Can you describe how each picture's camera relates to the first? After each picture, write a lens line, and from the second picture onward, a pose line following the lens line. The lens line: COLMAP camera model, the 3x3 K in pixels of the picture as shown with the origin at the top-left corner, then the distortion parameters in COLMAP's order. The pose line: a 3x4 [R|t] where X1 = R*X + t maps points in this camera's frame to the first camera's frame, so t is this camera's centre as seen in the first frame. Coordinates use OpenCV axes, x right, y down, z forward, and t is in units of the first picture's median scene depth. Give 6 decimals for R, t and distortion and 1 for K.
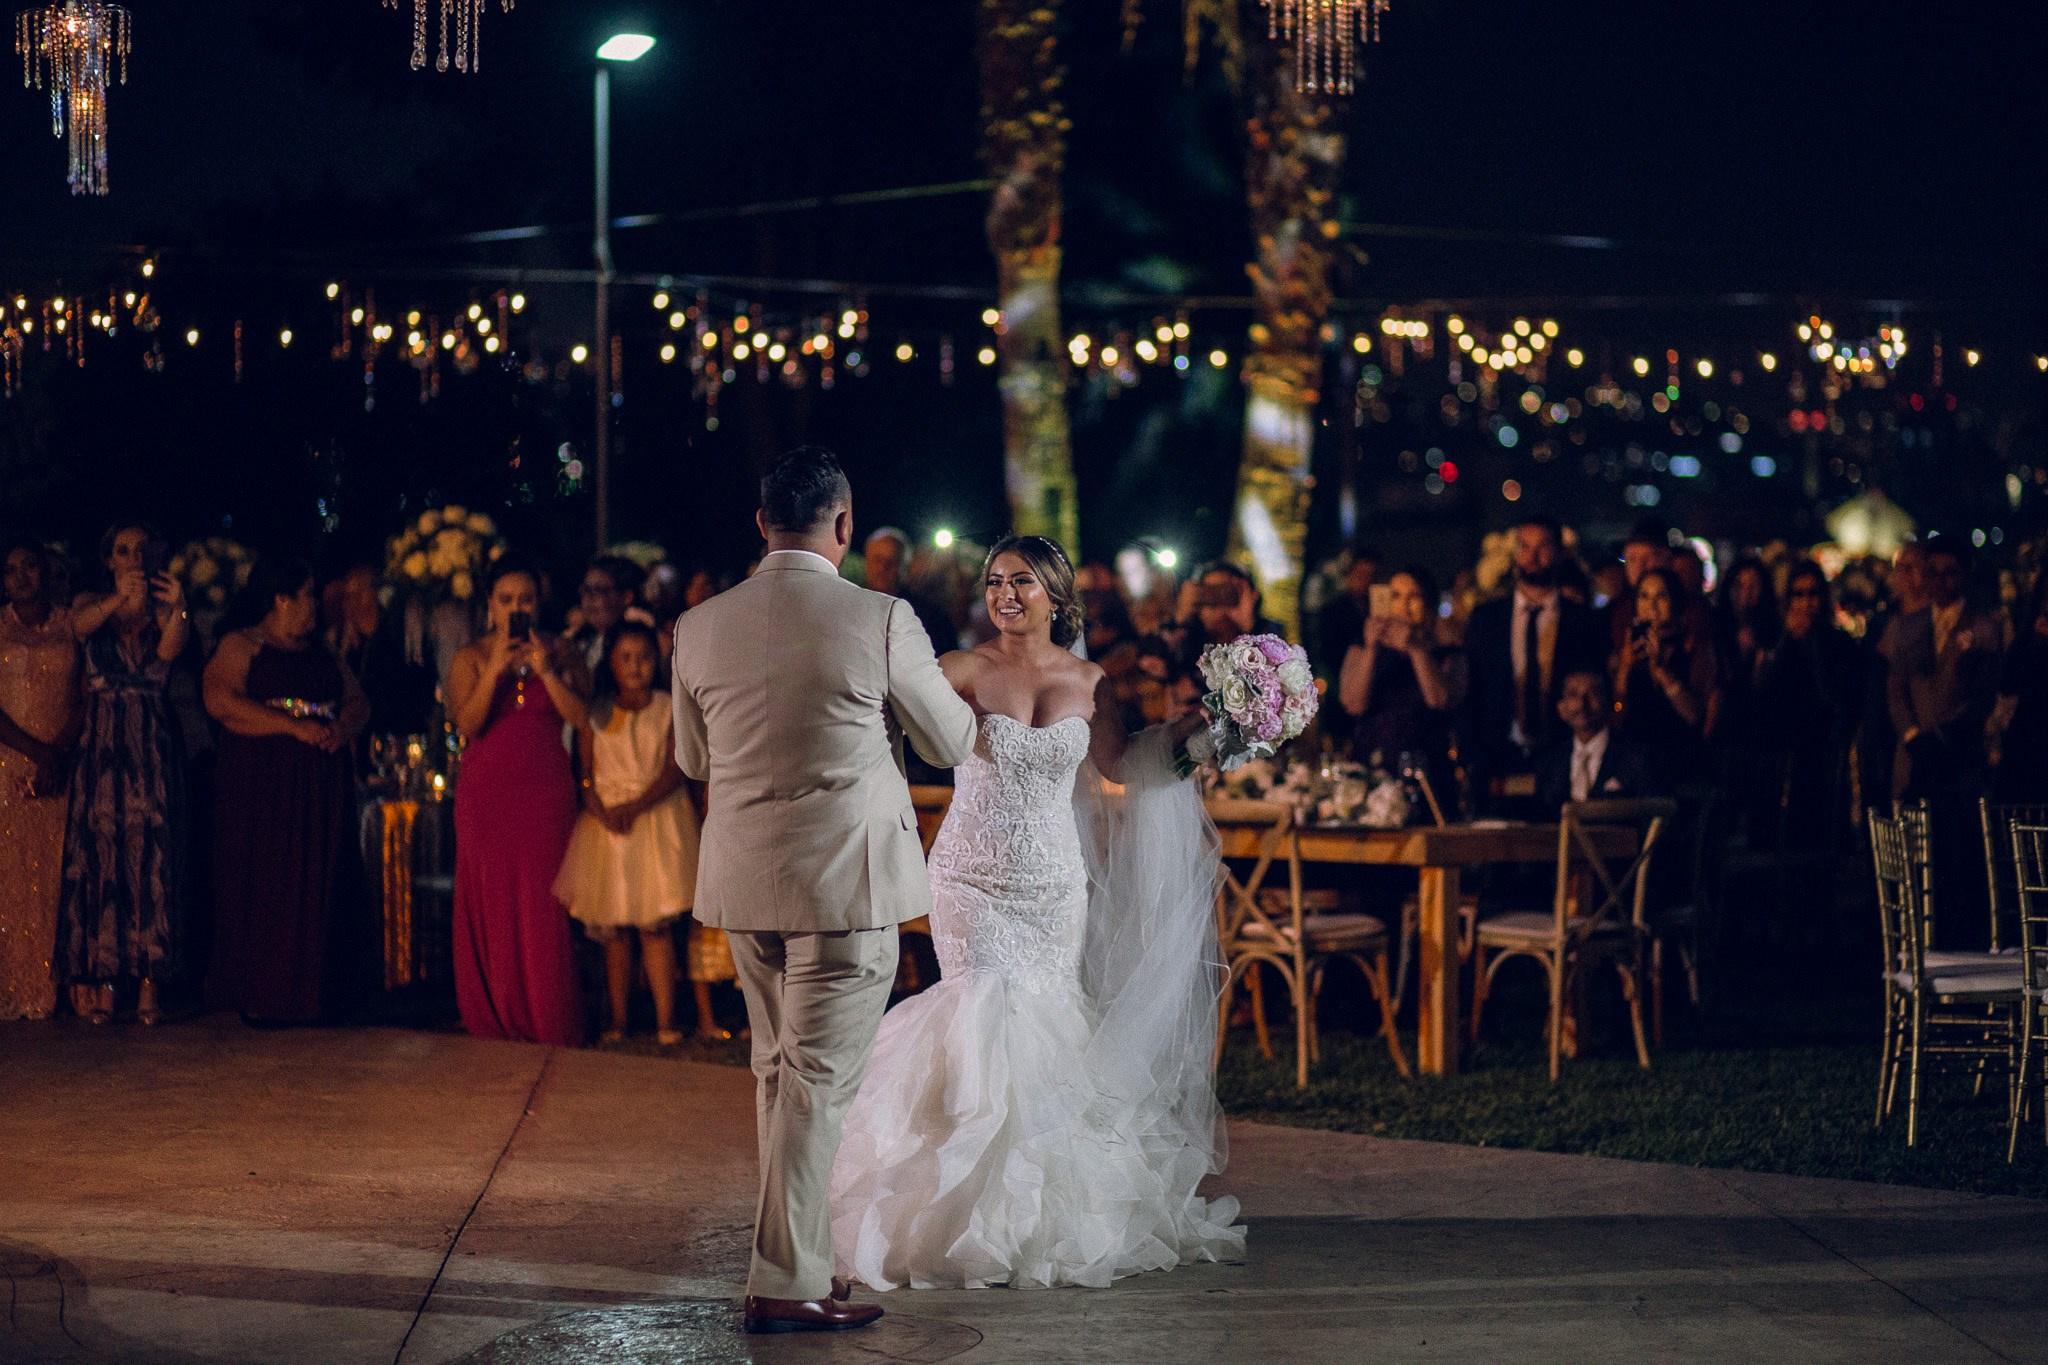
lens RADIAL K [[5003.6, 0, 1009.2], [0, 5003.6, 691.2], [0, 0, 1]] dist [-0.138693, 0.000000]
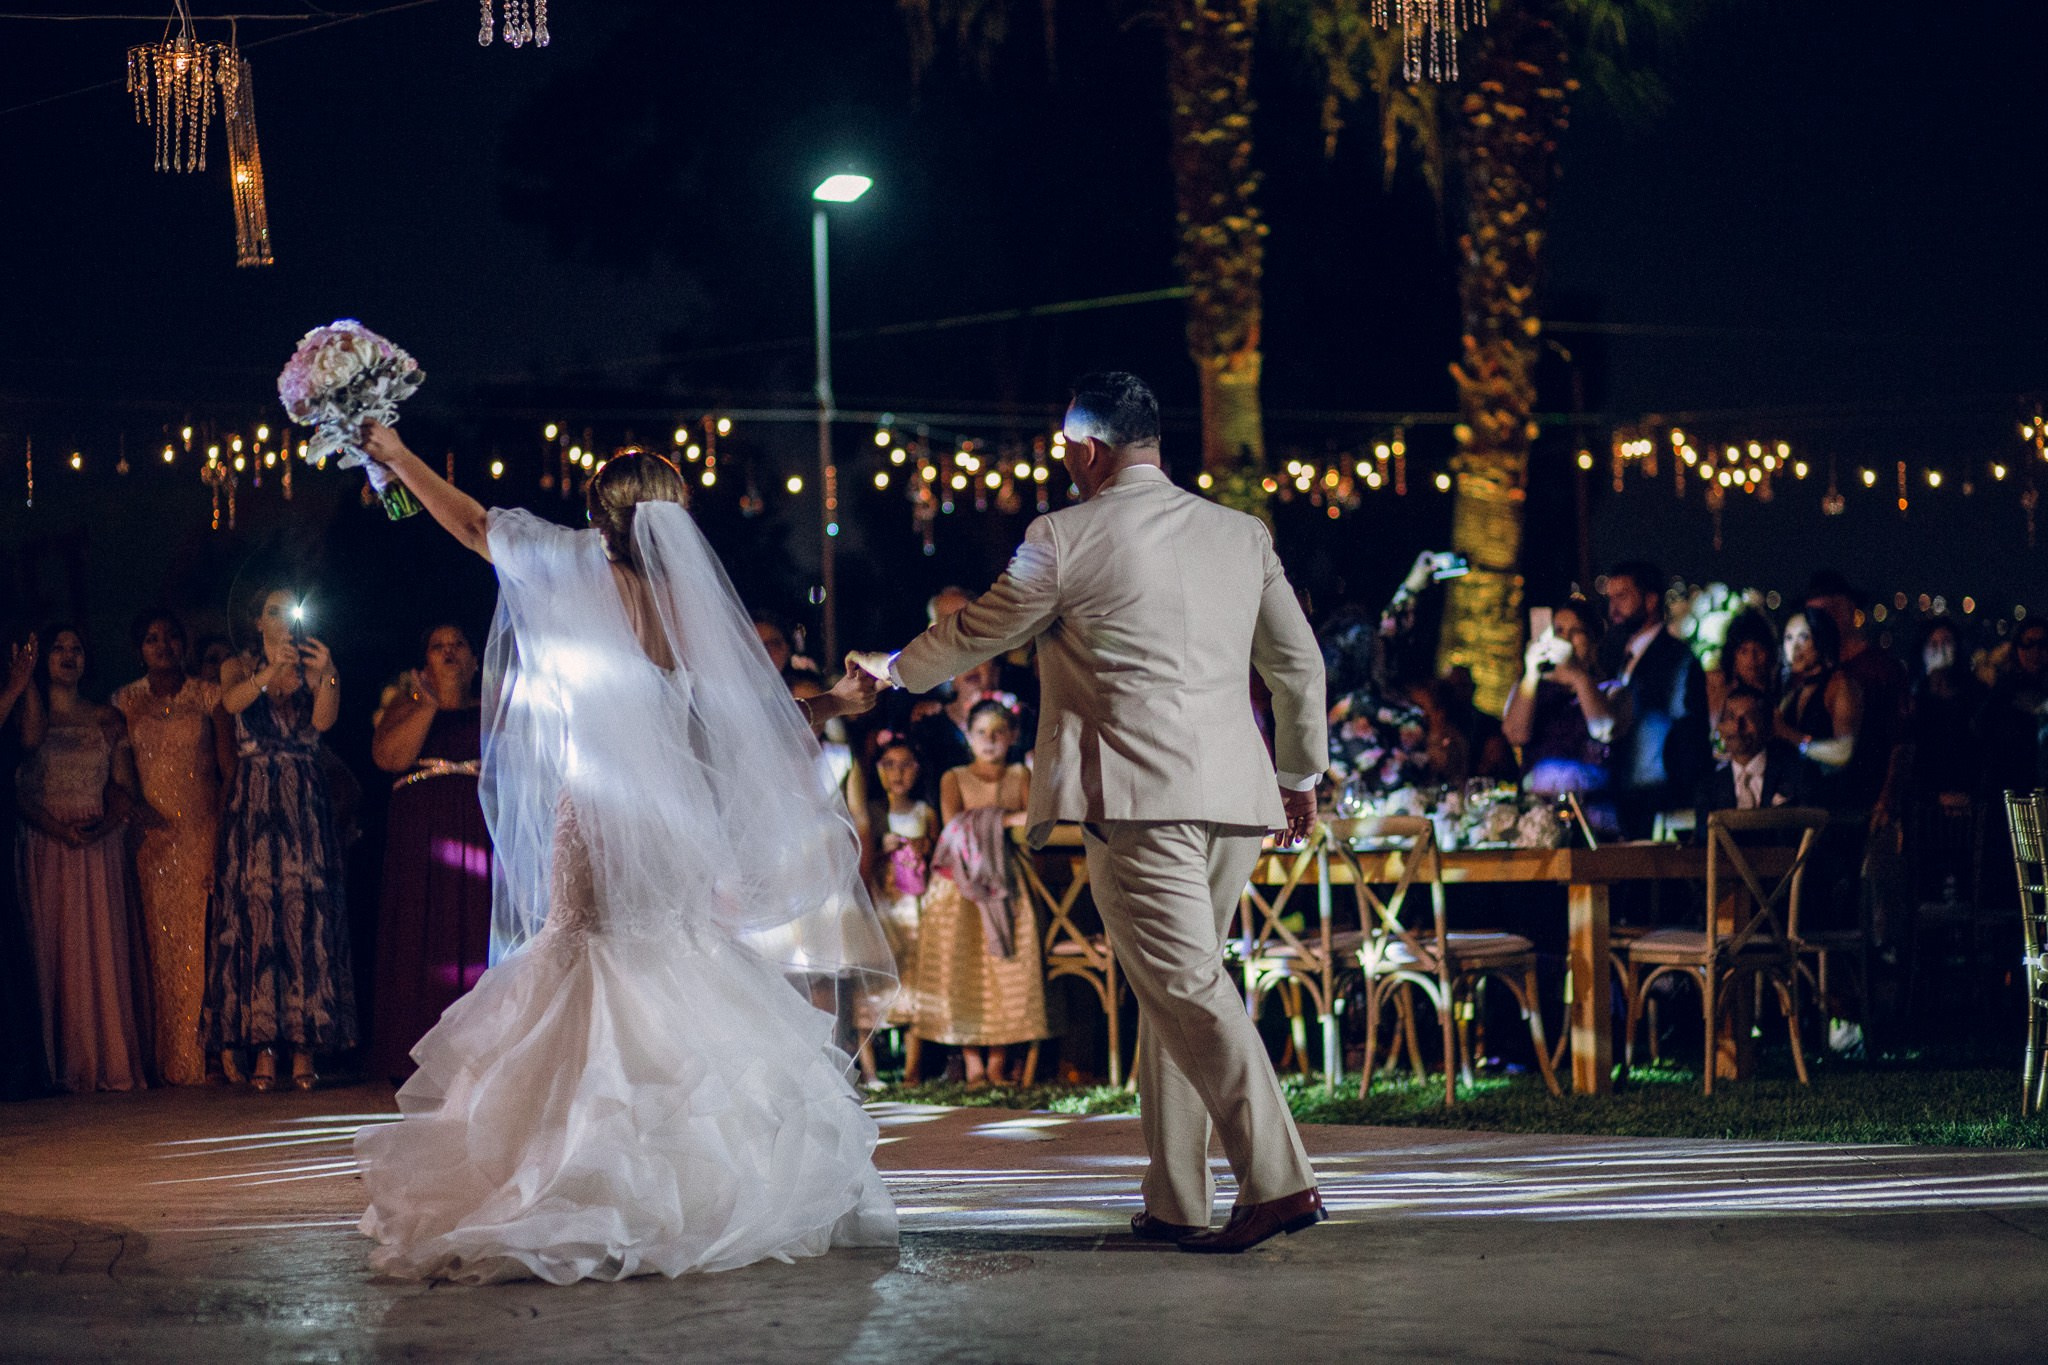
lens RADIAL K [[5003.6, 0, 1037.0], [0, 5003.6, 679.5], [0, 0, 1]] dist [-0.138693, 0.000000]
pose [[0.998080, -0.024695, -0.056799, 0.021403], [0.021914, 0.998554, -0.049086, 0.025200], [0.057929, 0.047747, 0.997178, 0.006363]]
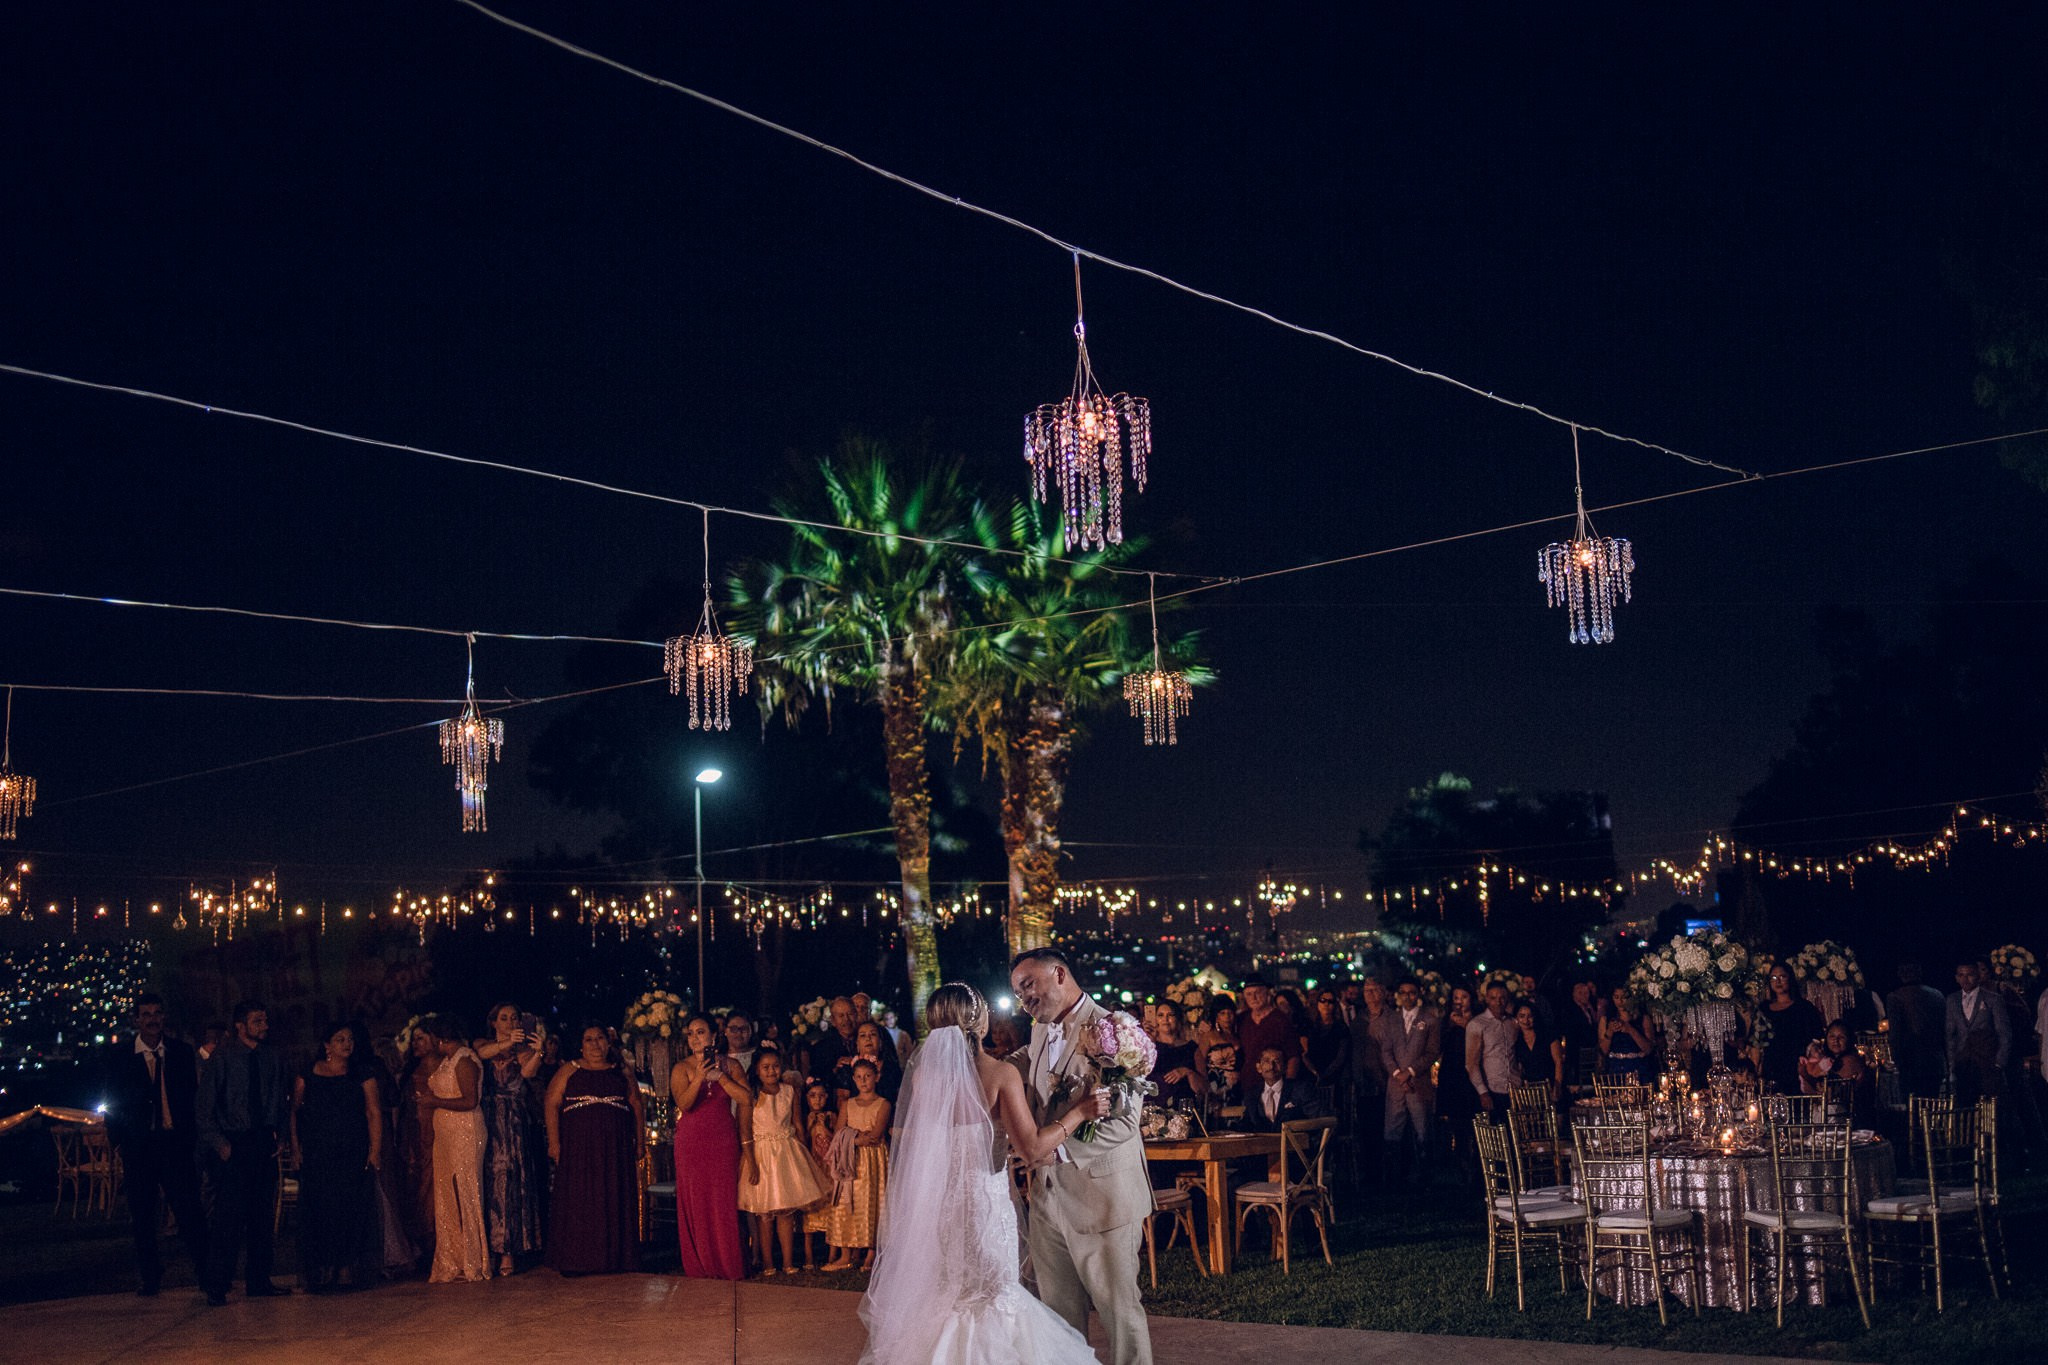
lens RADIAL K [[2061.8, 0, 1030.1], [0, 2061.8, 679.3], [0, 0, 1]] dist [-0.052638, 0.000000]
pose [[0.994608, -0.025886, 0.100424, -0.034311], [0.043835, 0.982528, -0.180881, -0.003522], [-0.093987, 0.184308, 0.978365, 0.135128]]
